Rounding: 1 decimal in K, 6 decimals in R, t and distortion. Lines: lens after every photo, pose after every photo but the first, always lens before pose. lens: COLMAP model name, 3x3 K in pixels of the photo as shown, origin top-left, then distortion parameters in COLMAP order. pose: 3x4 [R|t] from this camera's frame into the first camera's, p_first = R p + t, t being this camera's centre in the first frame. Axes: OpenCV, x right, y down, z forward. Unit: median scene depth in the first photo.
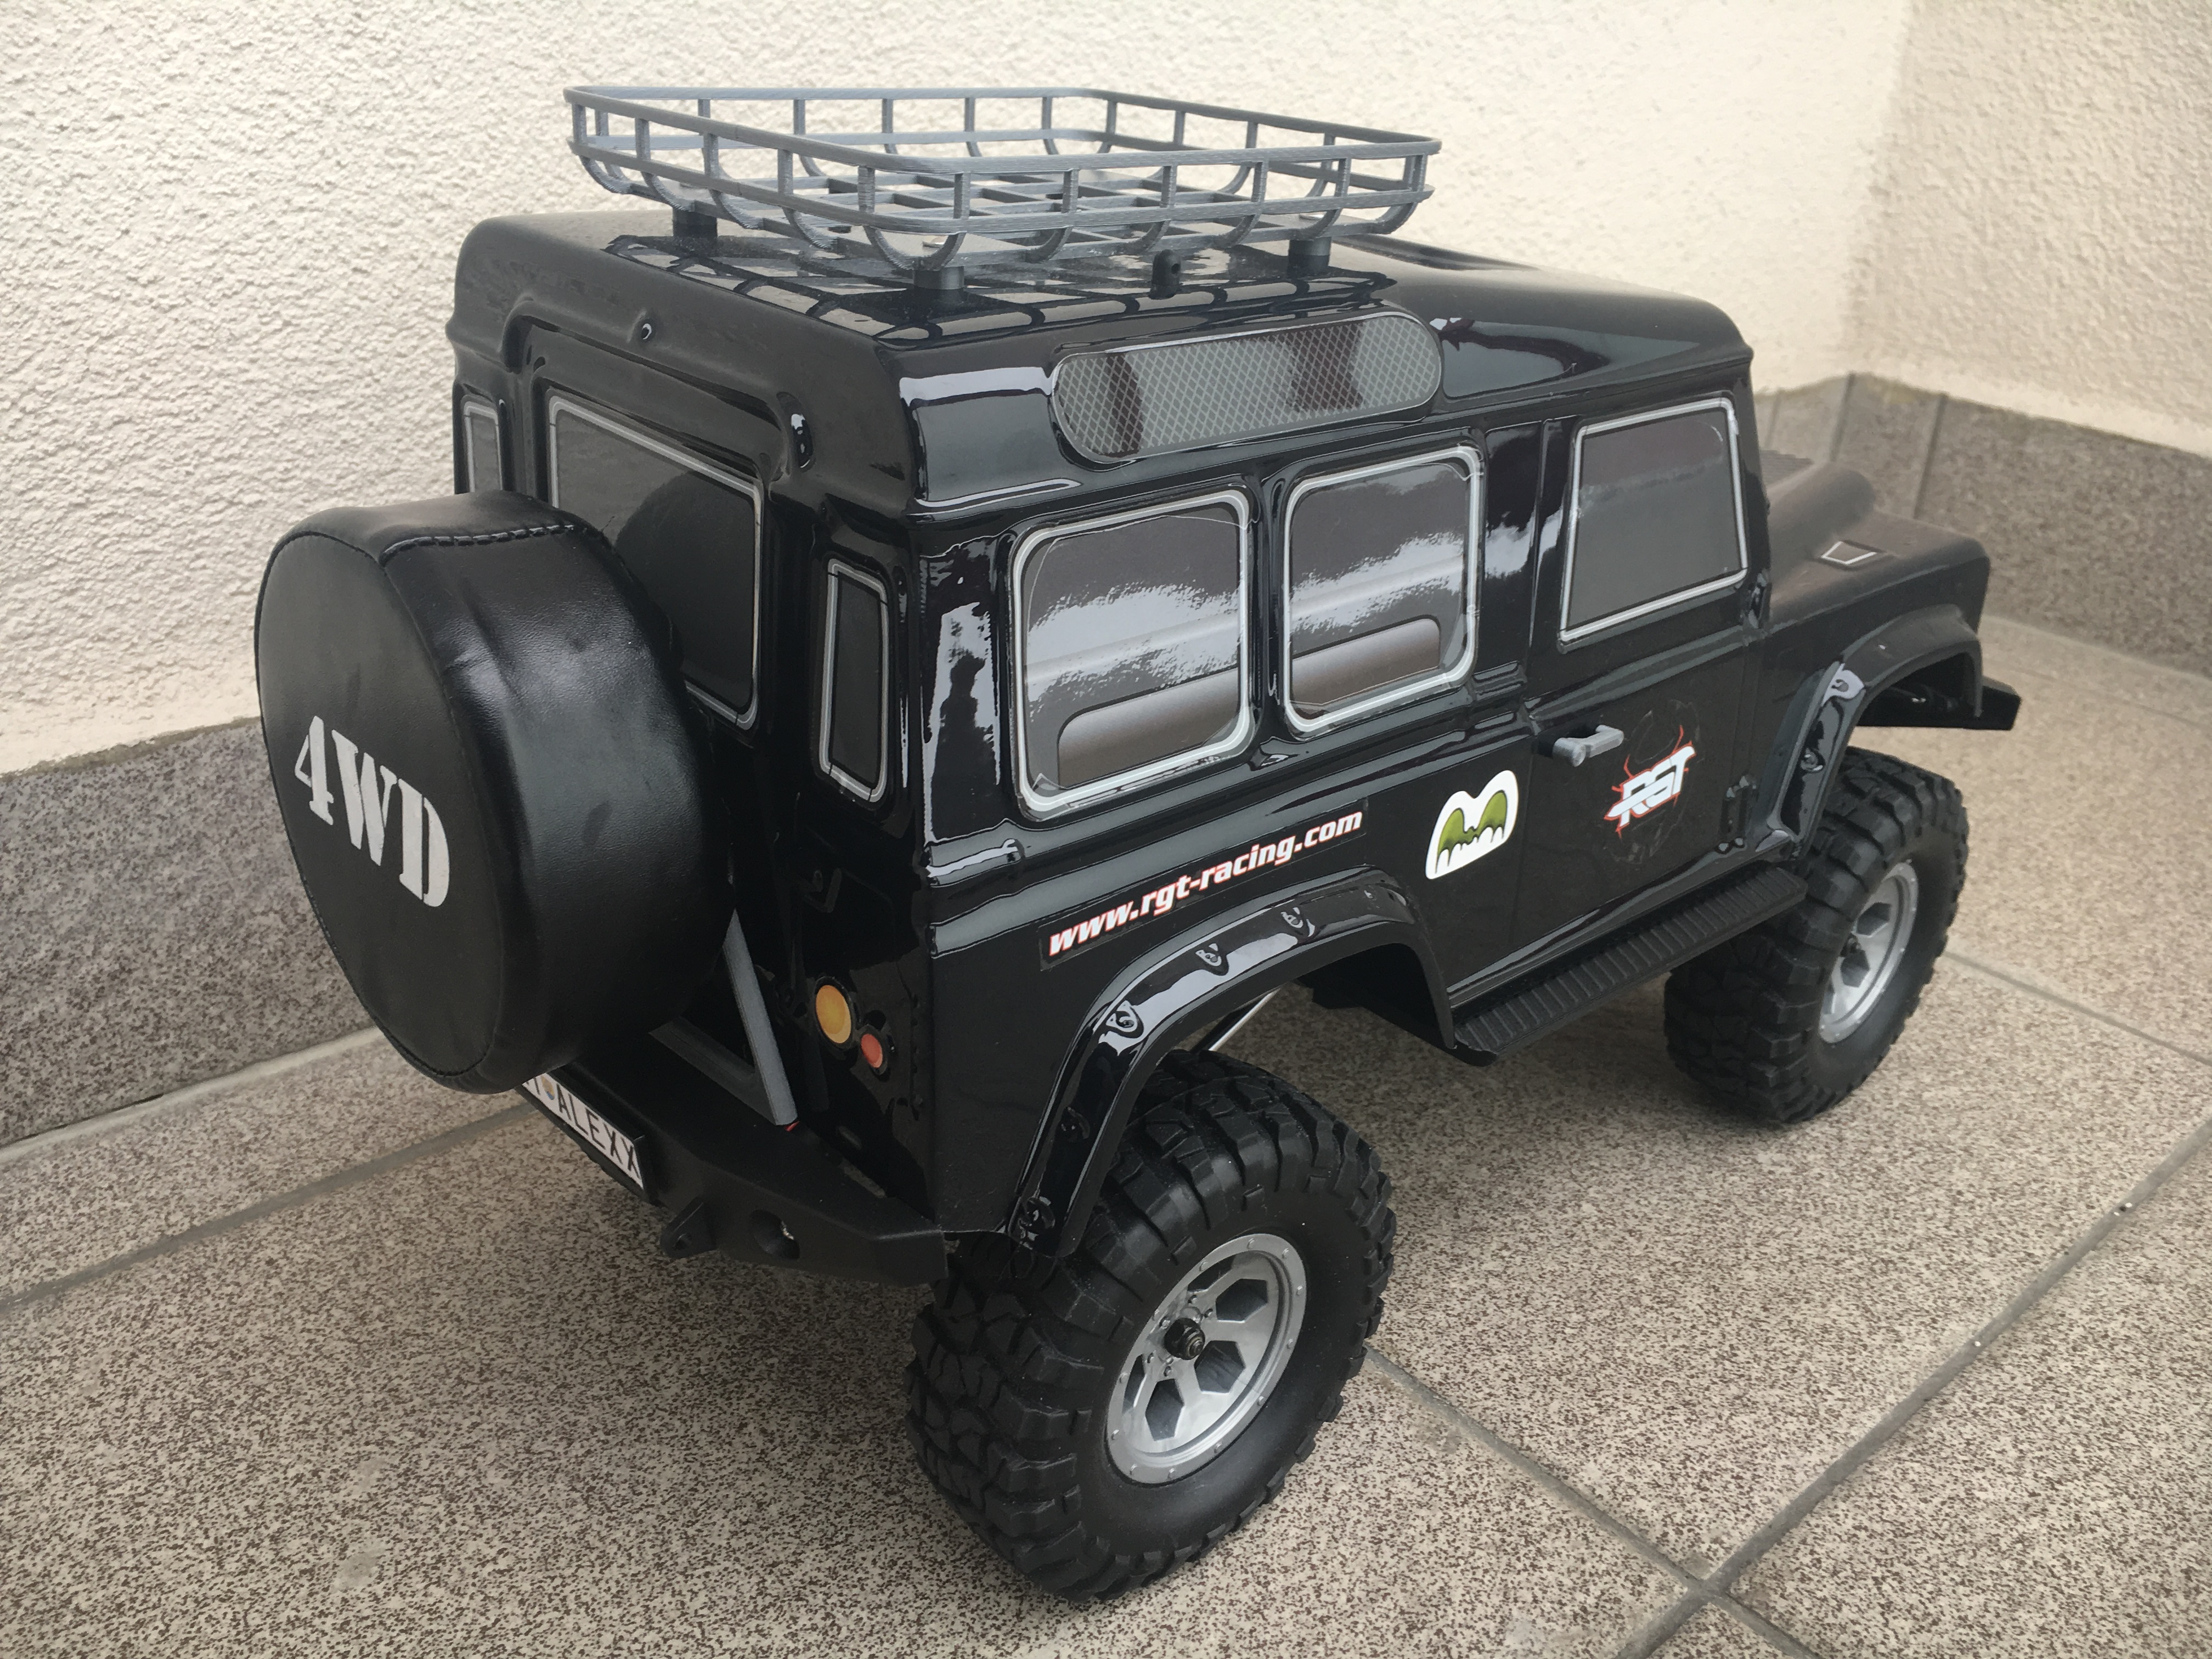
lens RADIAL K [[1871.4, 0, 1137.4], [0, 1871.4, 838.0], [0, 0, 1]] dist [0.043103, -0.094754]
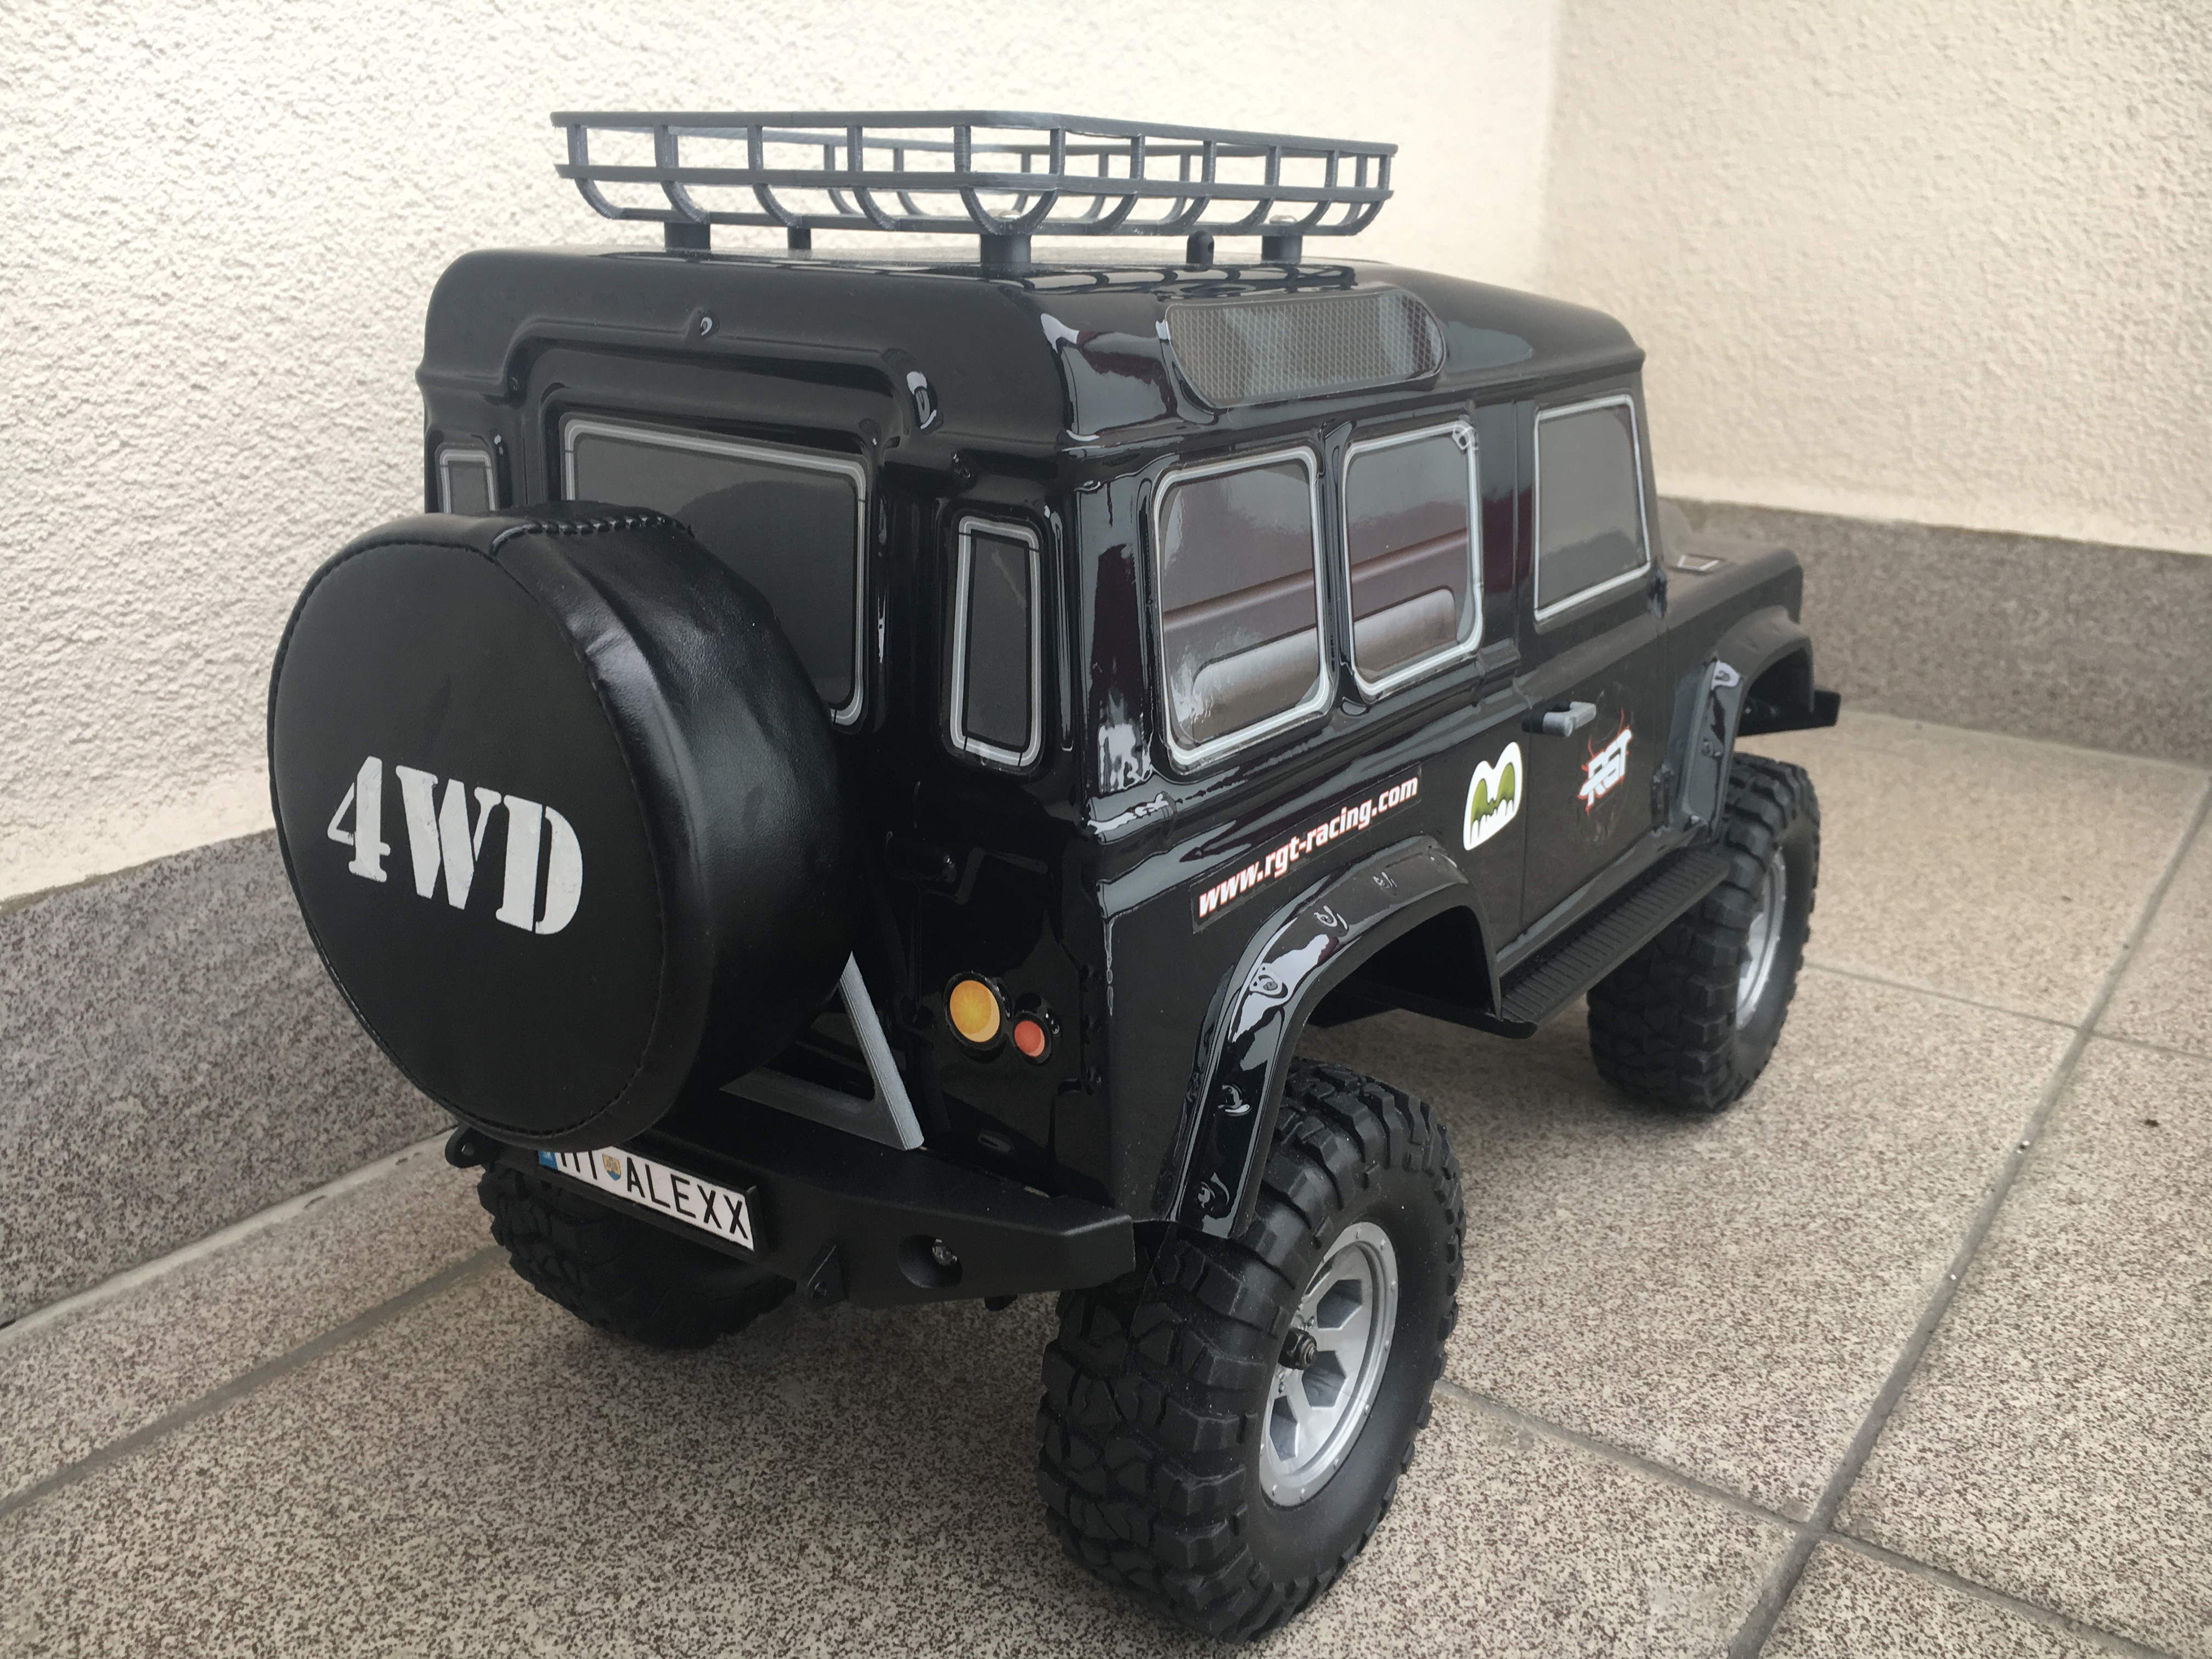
lens RADIAL K [[1871.4, 0, 1121.4], [0, 1871.4, 841.0], [0, 0, 1]] dist [0.043103, -0.094754]
pose [[0.975472, -0.105973, 0.192936, -0.195712], [0.127336, 0.986612, -0.101890, 0.085579], [-0.179556, 0.123959, 0.975907, 0.038819]]
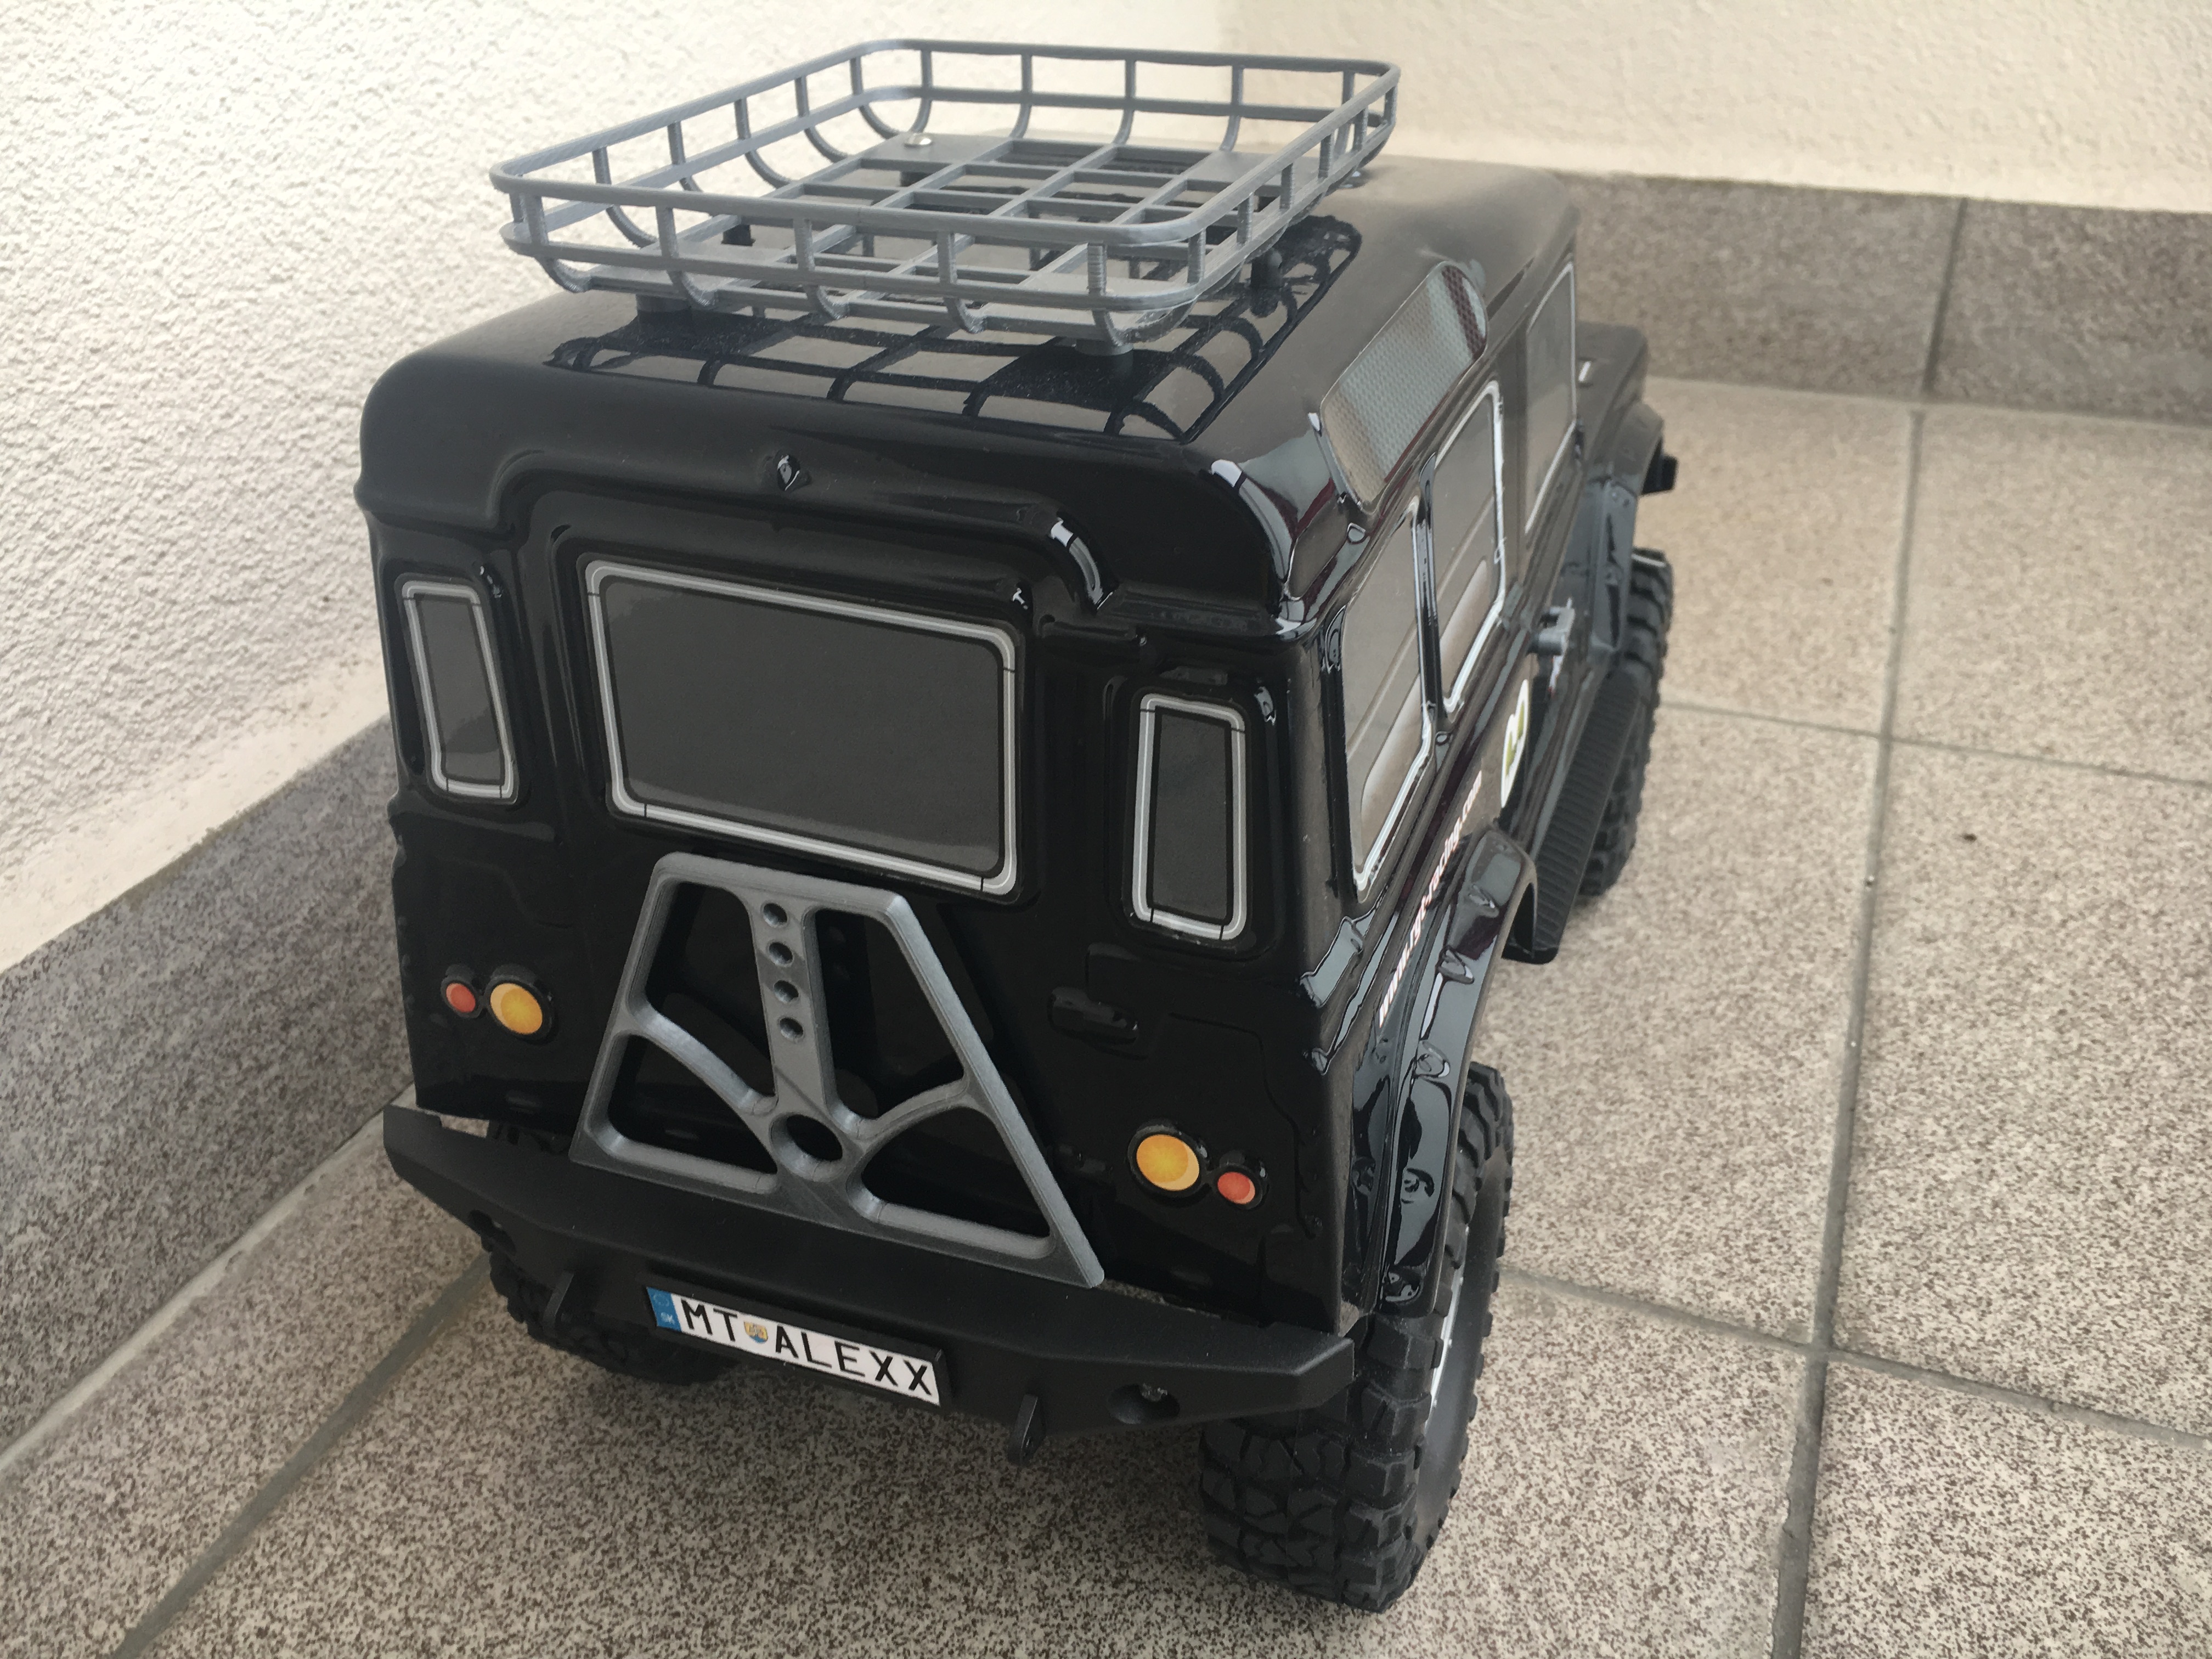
lens RADIAL K [[1871.4, 0, 1075.9], [0, 1871.4, 820.4], [0, 0, 1]] dist [0.043103, -0.094754]
pose [[0.897815, -0.287199, 0.333833, -0.338026], [0.252268, 0.956781, 0.144672, -0.153300], [-0.360955, -0.045674, 0.931464, 0.135410]]
